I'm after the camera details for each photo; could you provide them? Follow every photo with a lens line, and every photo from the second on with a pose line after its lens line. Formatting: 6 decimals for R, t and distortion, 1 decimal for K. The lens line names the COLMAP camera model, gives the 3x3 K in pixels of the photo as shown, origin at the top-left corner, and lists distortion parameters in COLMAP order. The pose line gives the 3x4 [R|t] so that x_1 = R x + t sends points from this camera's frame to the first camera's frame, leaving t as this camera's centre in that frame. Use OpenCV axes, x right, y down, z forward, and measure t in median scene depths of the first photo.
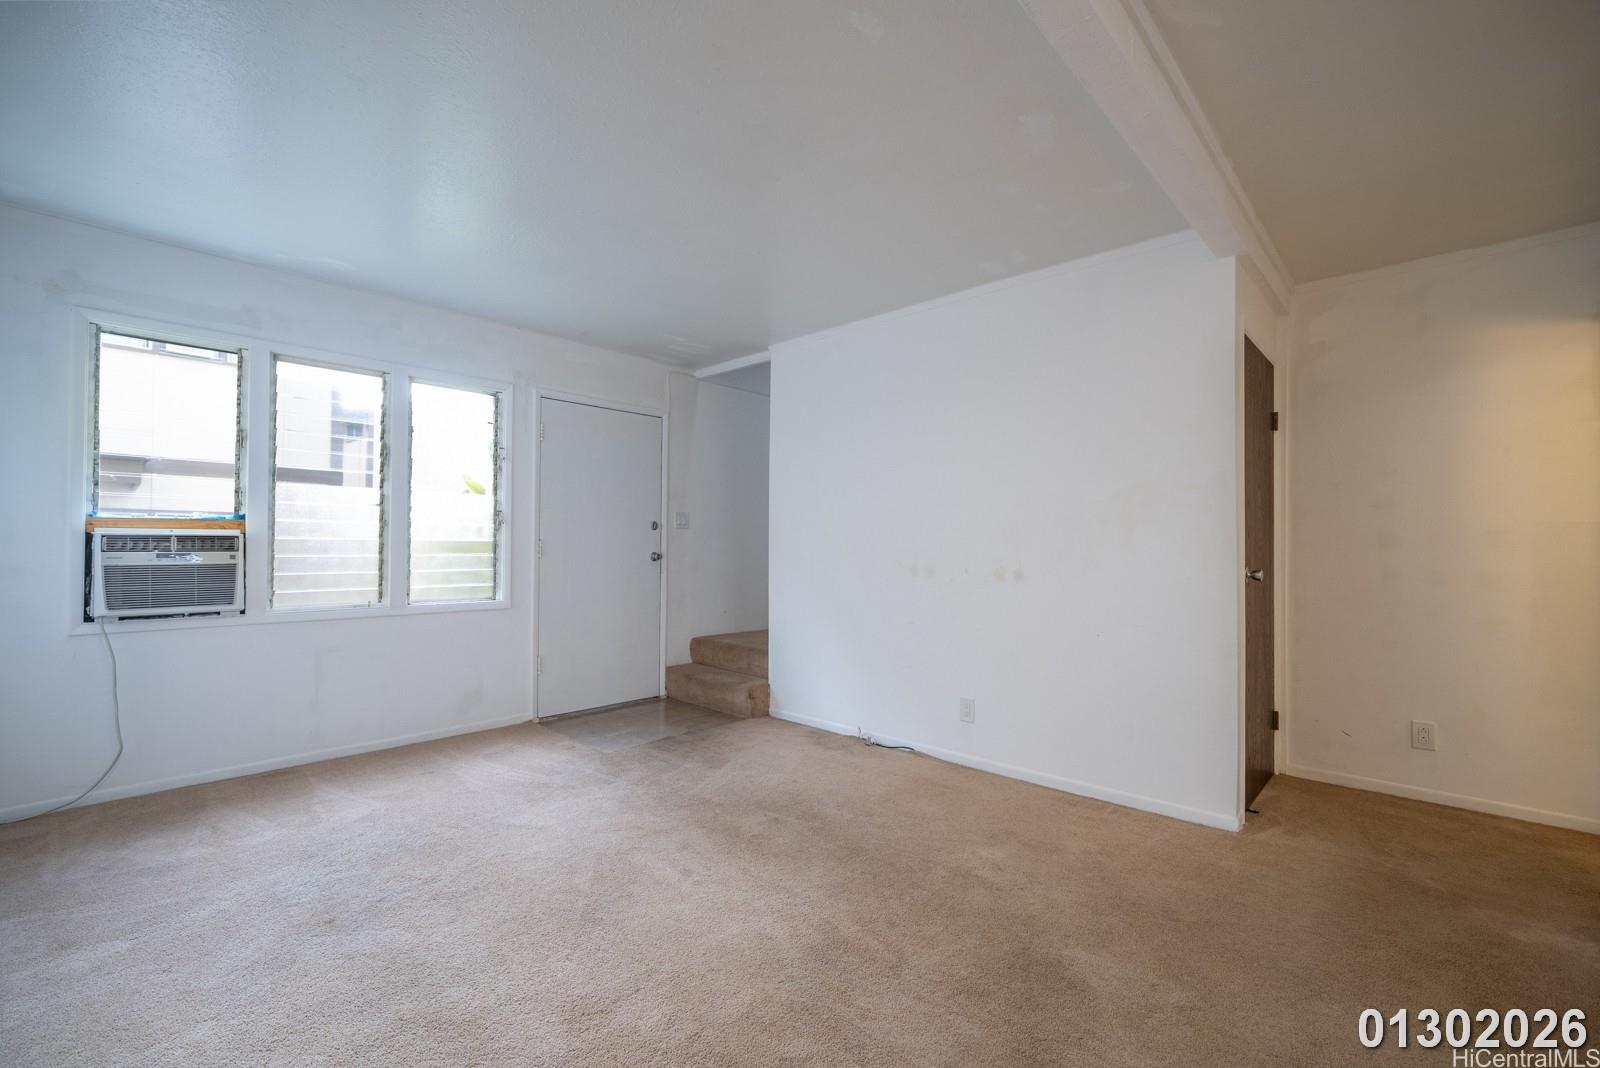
lens RADIAL K [[687.0, 0, 807.5], [0, 687.0, 538.1], [0, 0, 1]] dist [0.001053, 0.000242]
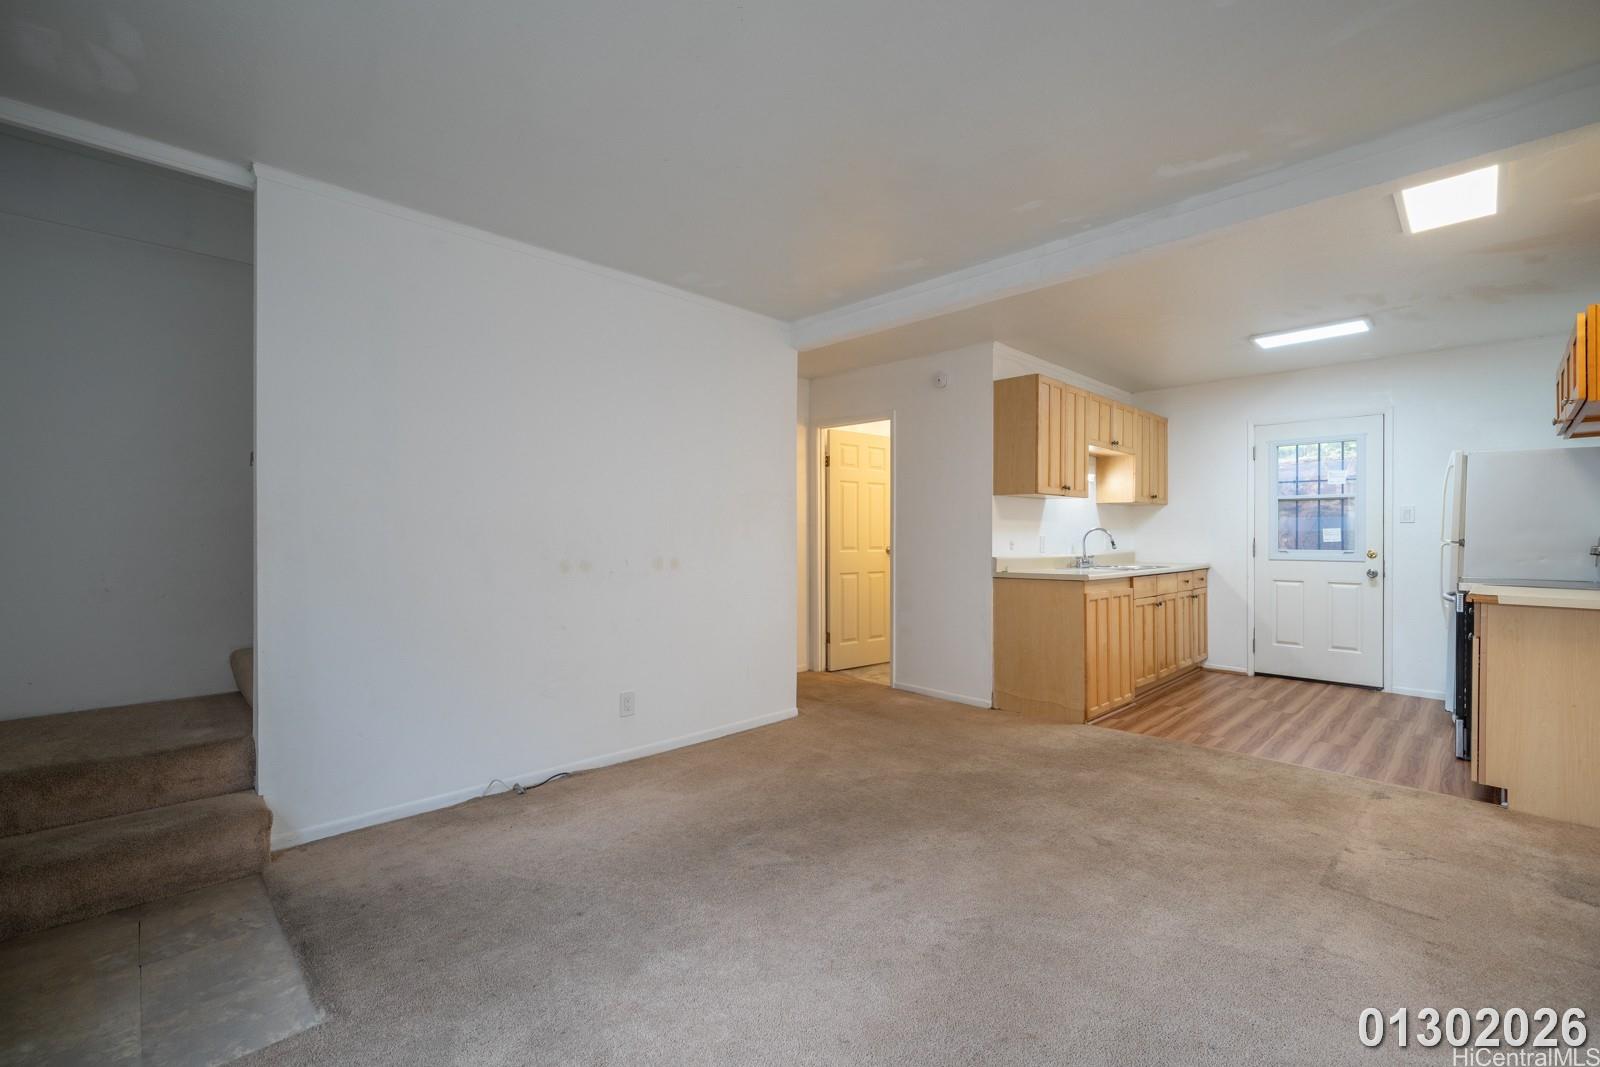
lens RADIAL K [[687.0, 0, 807.5], [0, 687.0, 537.6], [0, 0, 1]] dist [0.001053, 0.000242]
pose [[0.042777, -0.009018, 0.999044, -0.756307], [-0.008649, 0.999918, 0.009397, 0.001273], [-0.999047, -0.009043, 0.042696, 0.724071]]
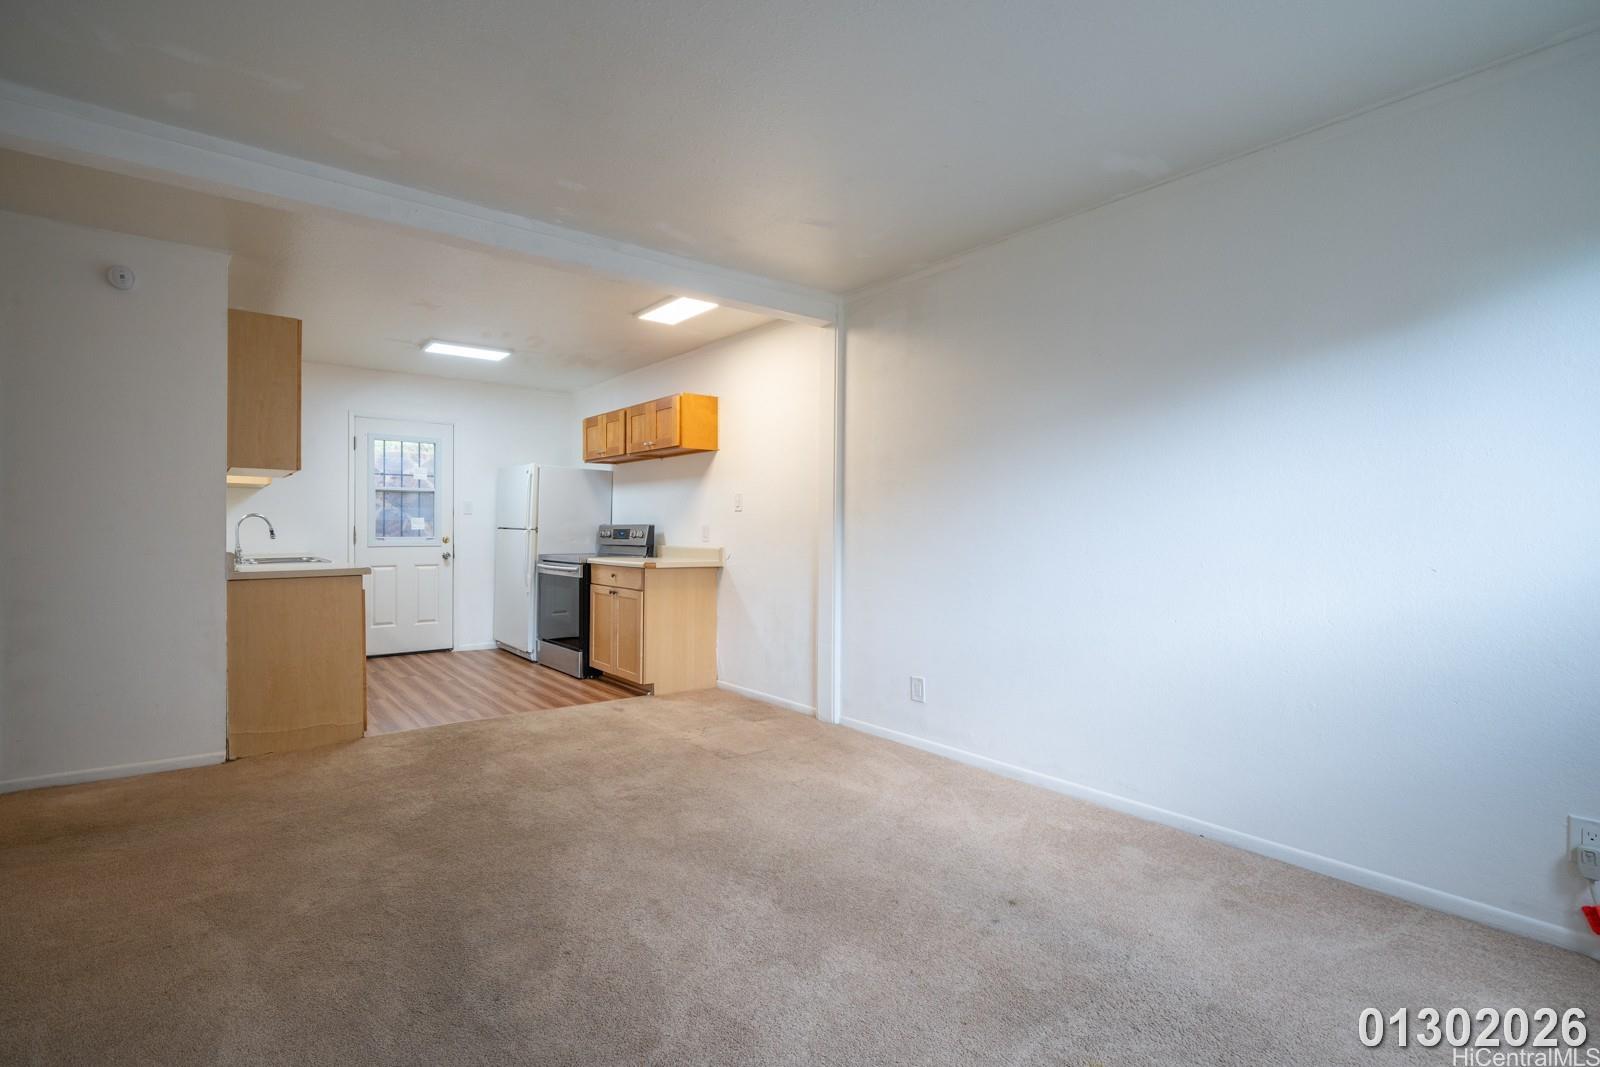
lens RADIAL K [[648.5, 0, 800.0], [0, 648.5, 533.5], [0, 0, 1]] dist [-0.000858, -0.000155]
pose [[-0.974750, -0.013993, 0.222859, -0.348571], [-0.013576, 0.999902, 0.003404, 0.009497], [-0.222885, 0.000293, -0.974845, 1.181765]]
